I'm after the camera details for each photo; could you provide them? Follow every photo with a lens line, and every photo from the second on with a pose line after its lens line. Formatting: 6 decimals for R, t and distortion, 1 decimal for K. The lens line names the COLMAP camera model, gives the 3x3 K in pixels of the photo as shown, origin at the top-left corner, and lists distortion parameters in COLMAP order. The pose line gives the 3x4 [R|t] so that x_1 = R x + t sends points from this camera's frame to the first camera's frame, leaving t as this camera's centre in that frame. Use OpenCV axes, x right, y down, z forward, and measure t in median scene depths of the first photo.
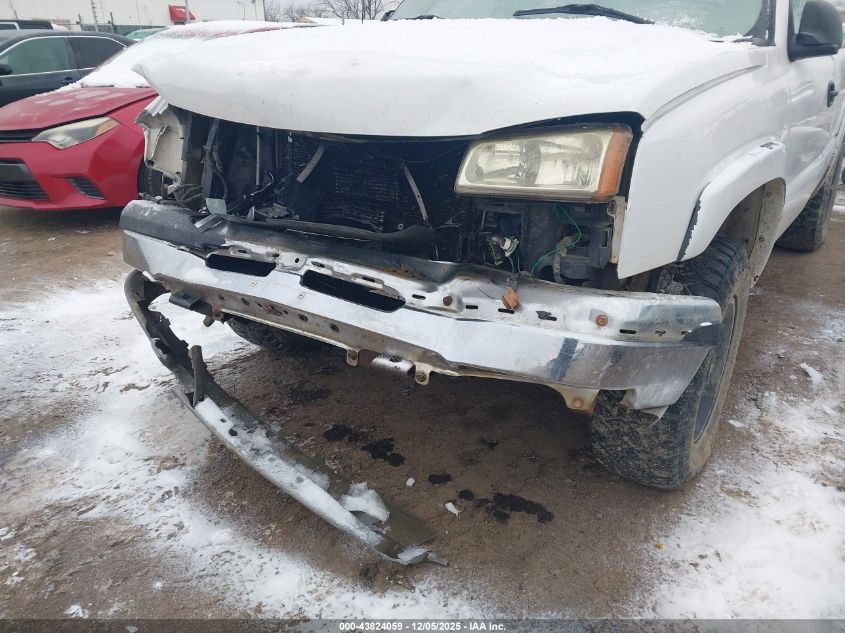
lens RADIAL K [[674.7, 0, 435.2], [0, 674.7, 317.5], [0, 0, 1]] dist [0.098950, -0.072866]
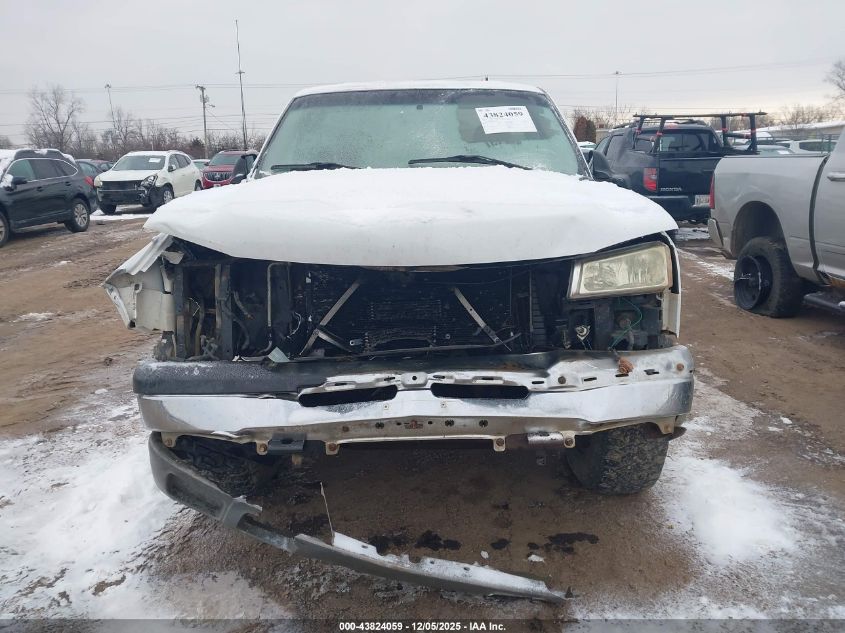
lens RADIAL K [[674.7, 0, 435.2], [0, 674.7, 317.5], [0, 0, 1]] dist [0.098950, -0.072866]
pose [[0.815407, -0.150324, 0.559030, -0.831838], [0.232151, 0.969555, -0.077903, -0.090175], [-0.530300, 0.193302, 0.825480, 0.017903]]
